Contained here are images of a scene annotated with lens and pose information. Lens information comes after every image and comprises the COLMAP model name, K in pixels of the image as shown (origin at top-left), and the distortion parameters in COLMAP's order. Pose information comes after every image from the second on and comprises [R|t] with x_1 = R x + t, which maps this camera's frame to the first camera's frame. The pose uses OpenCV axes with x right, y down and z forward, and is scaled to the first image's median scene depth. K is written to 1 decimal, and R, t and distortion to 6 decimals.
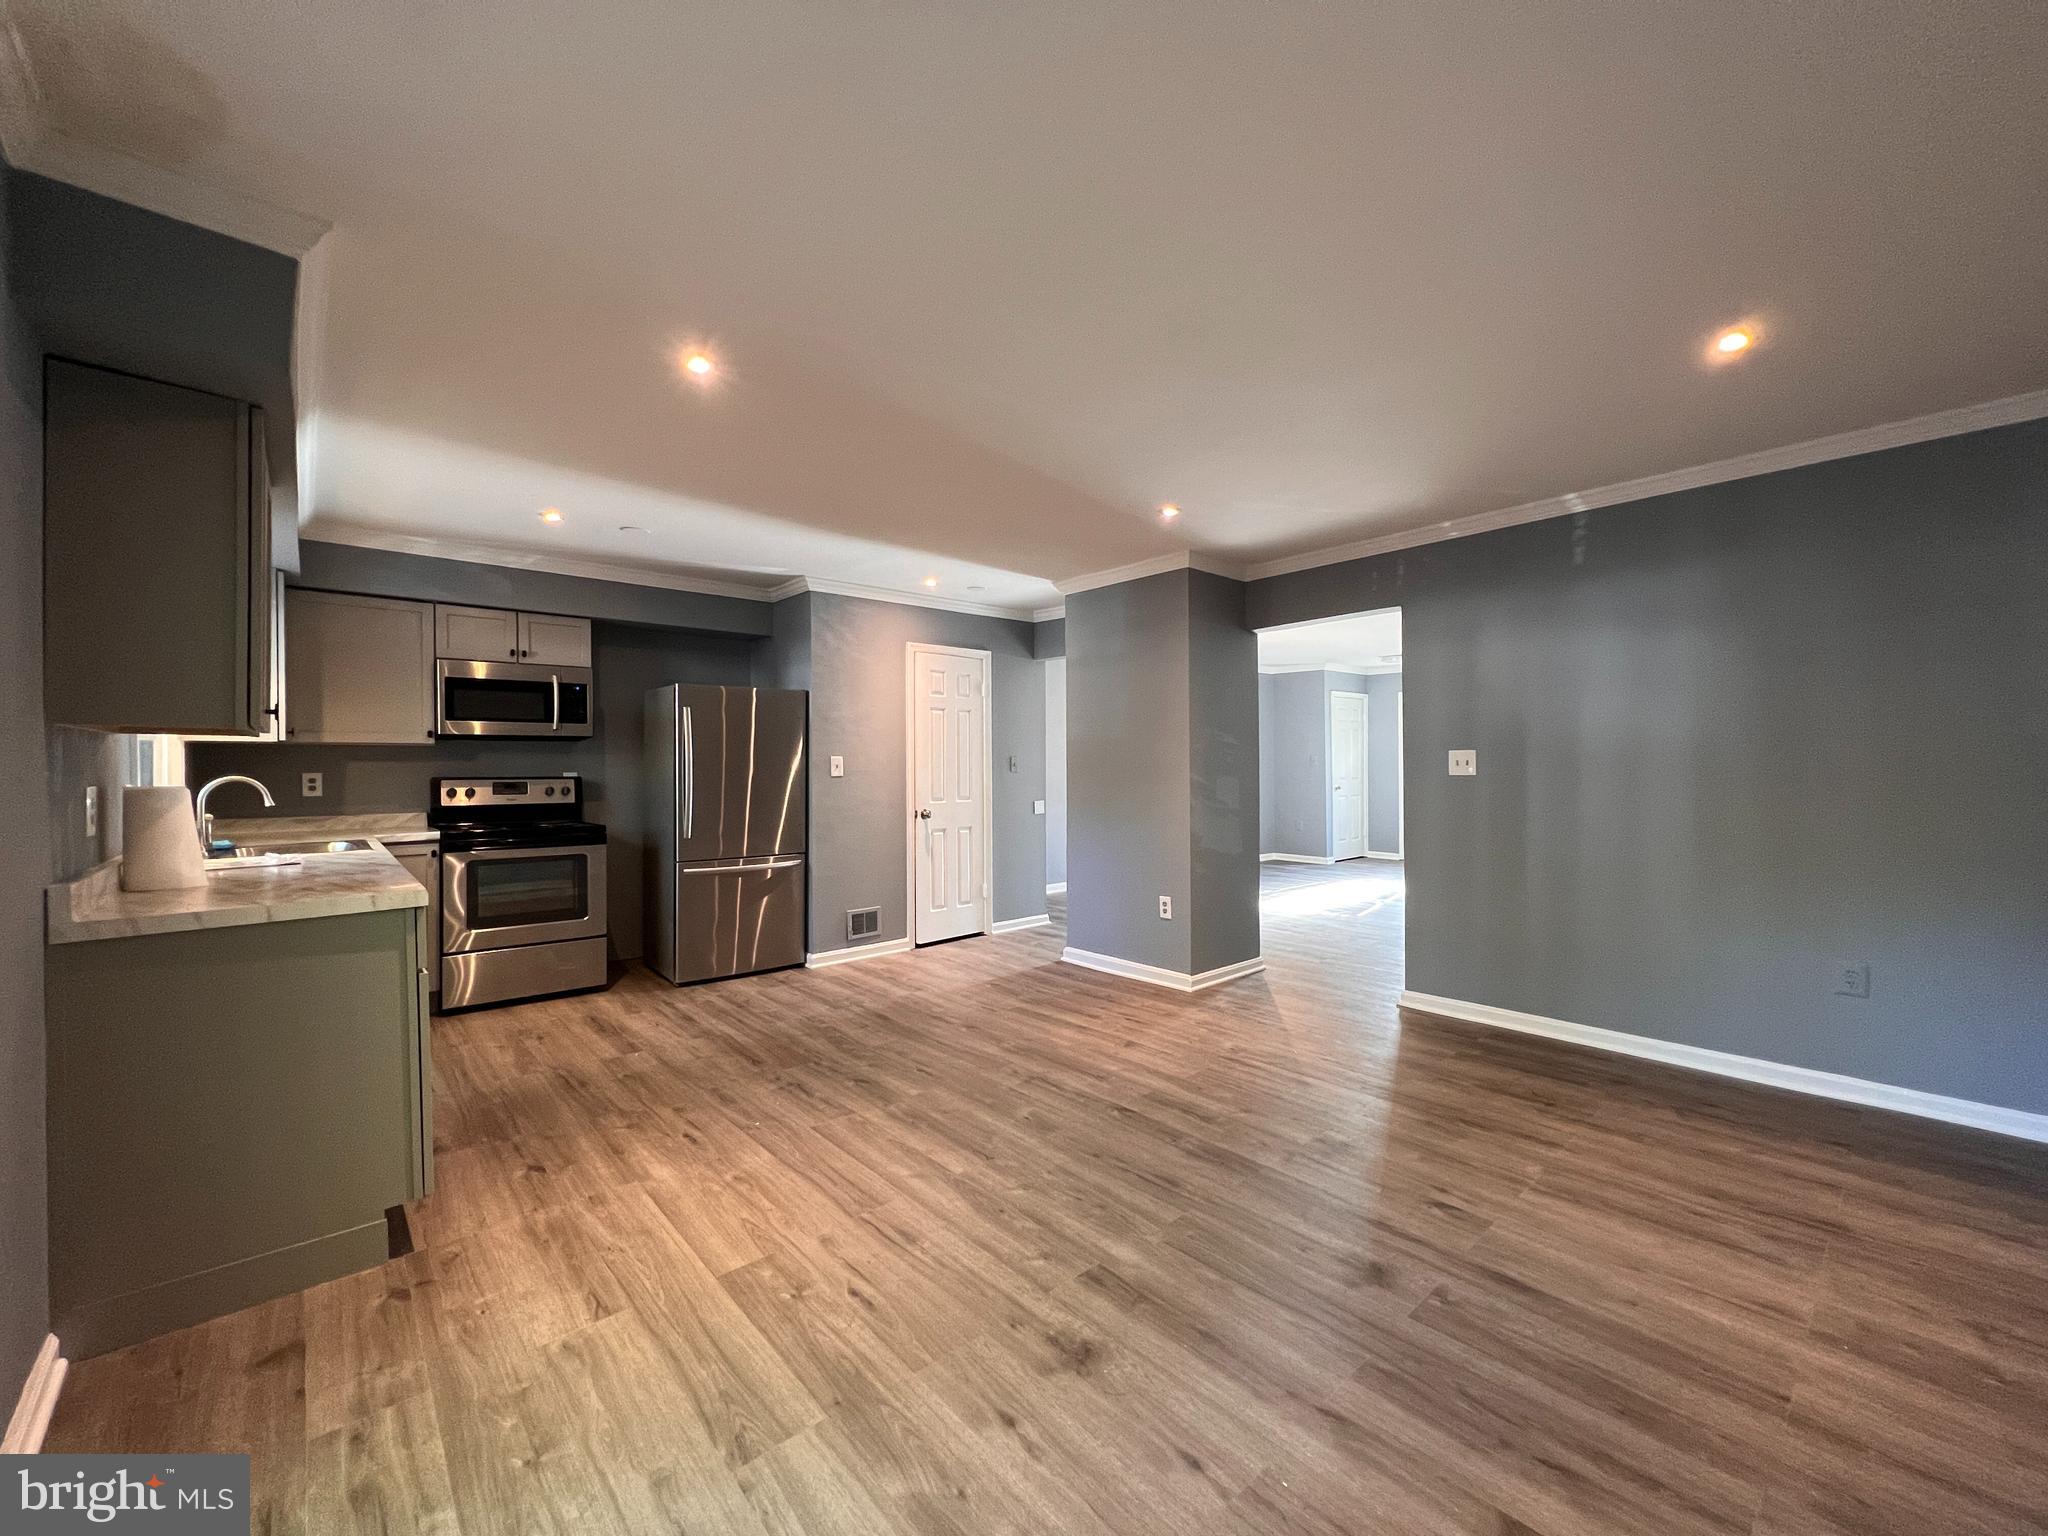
lens RADIAL K [[818.9, 0, 1022.3], [0, 818.9, 768.2], [0, 0, 1]] dist [-0.000811, 0.000215]
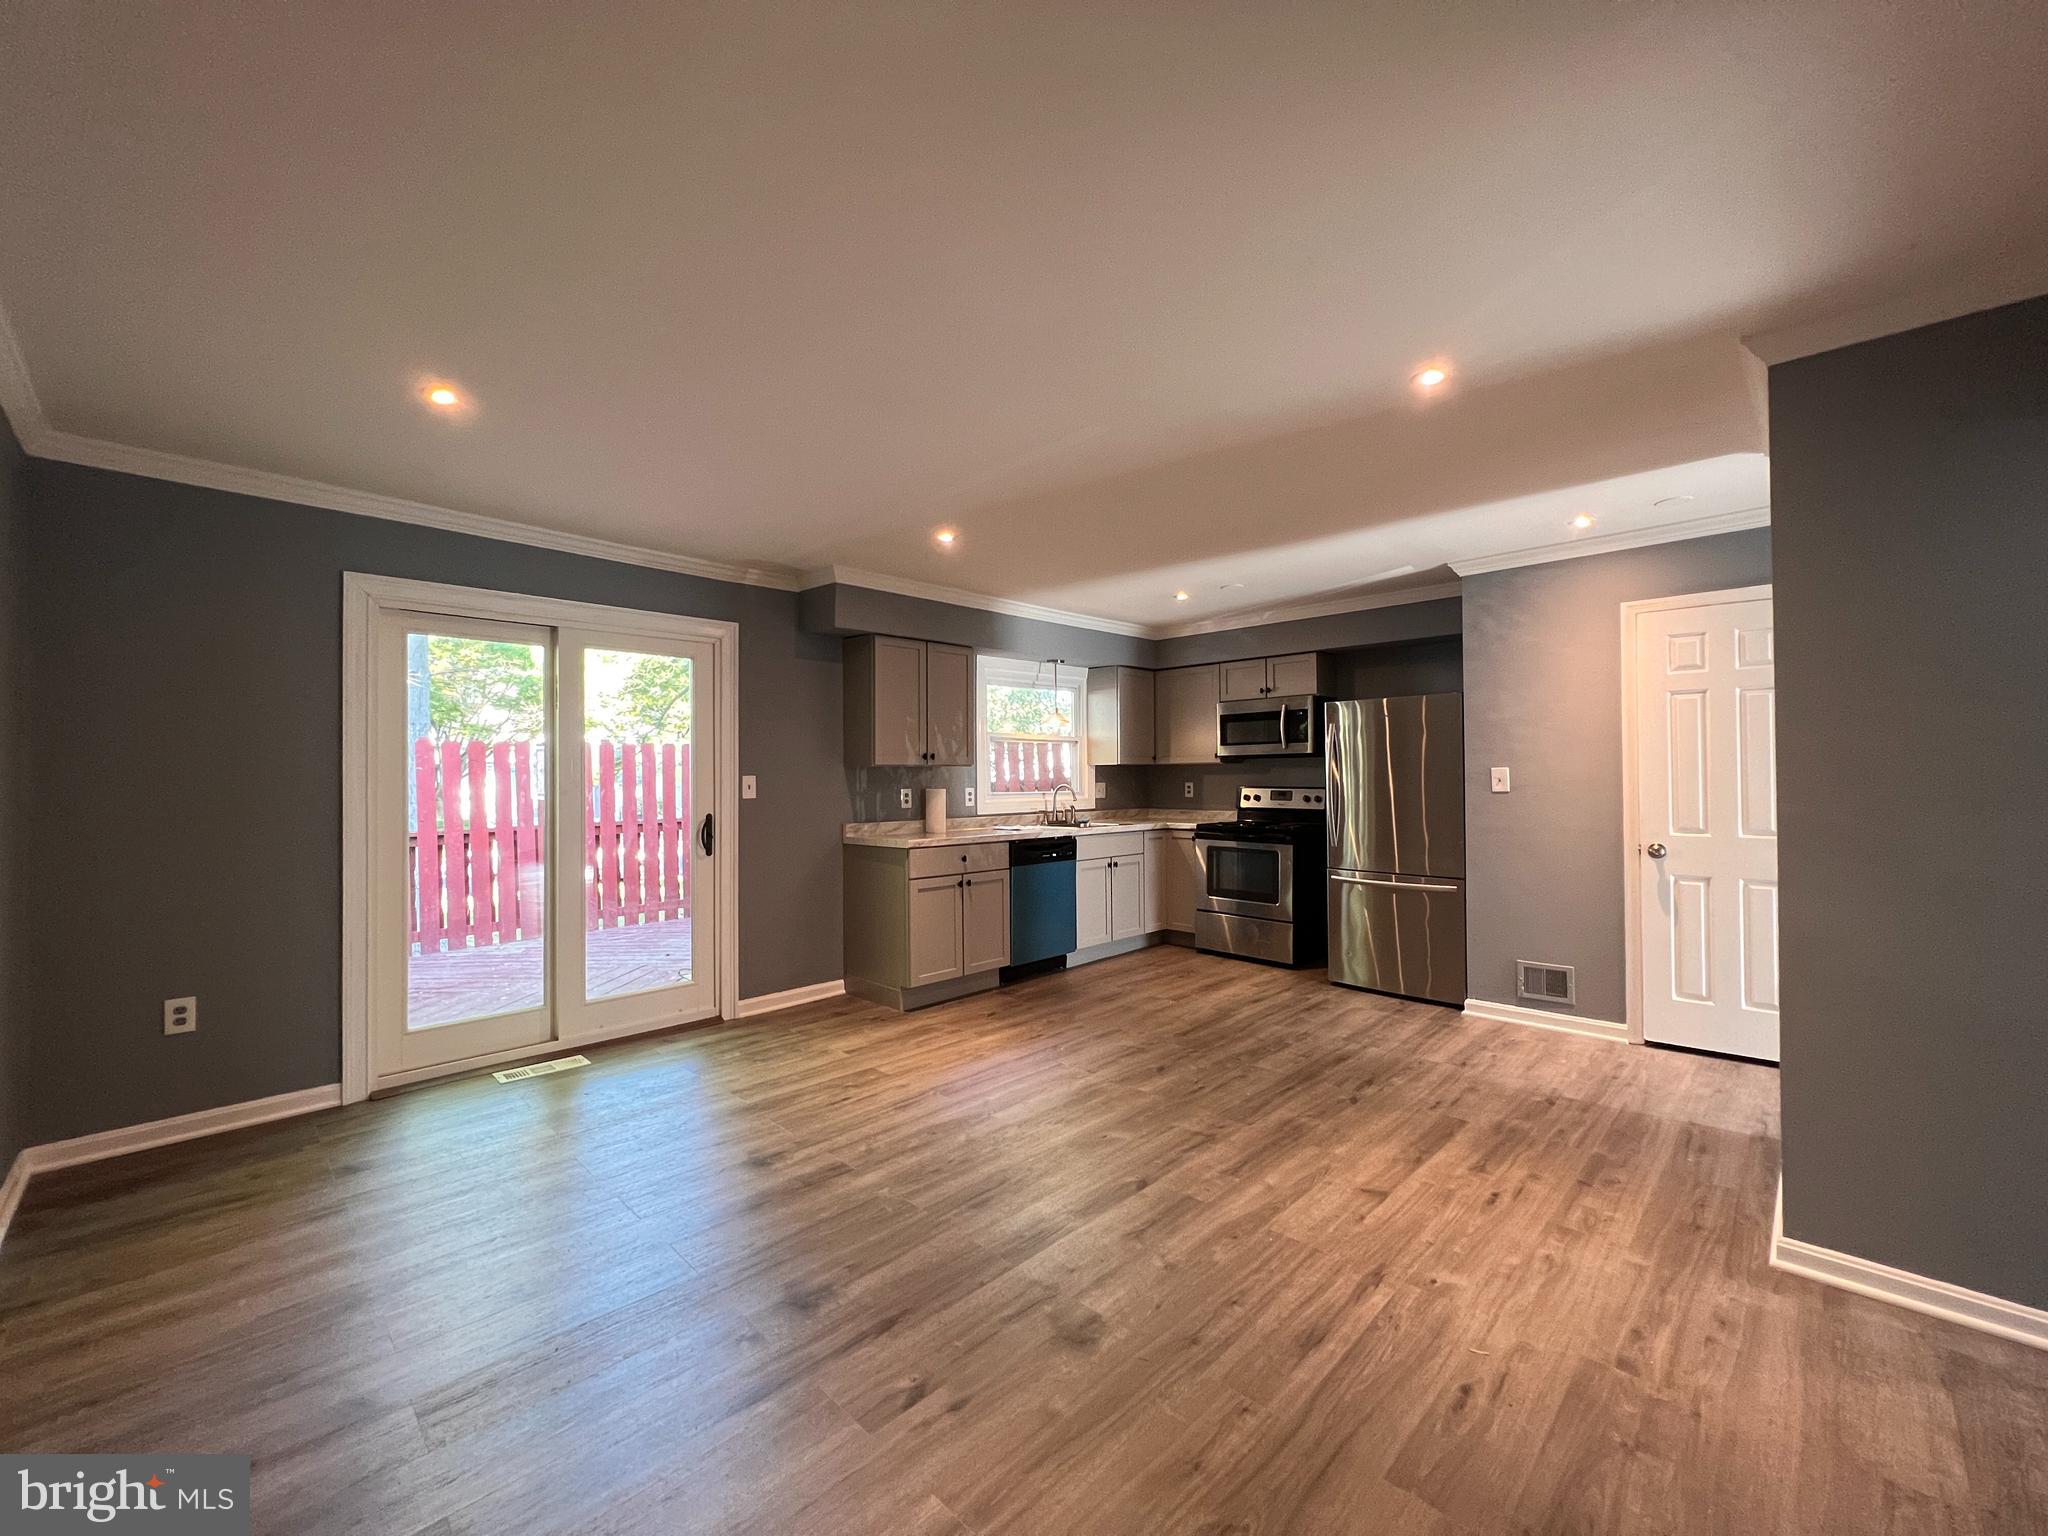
lens RADIAL K [[818.9, 0, 1022.3], [0, 818.9, 768.2], [0, 0, 1]] dist [-0.000811, 0.000215]
pose [[0.068029, -0.007602, -0.997654, 0.766310], [0.001723, 0.999970, -0.007502, -0.011356], [0.997682, -0.001209, 0.068040, 0.638796]]
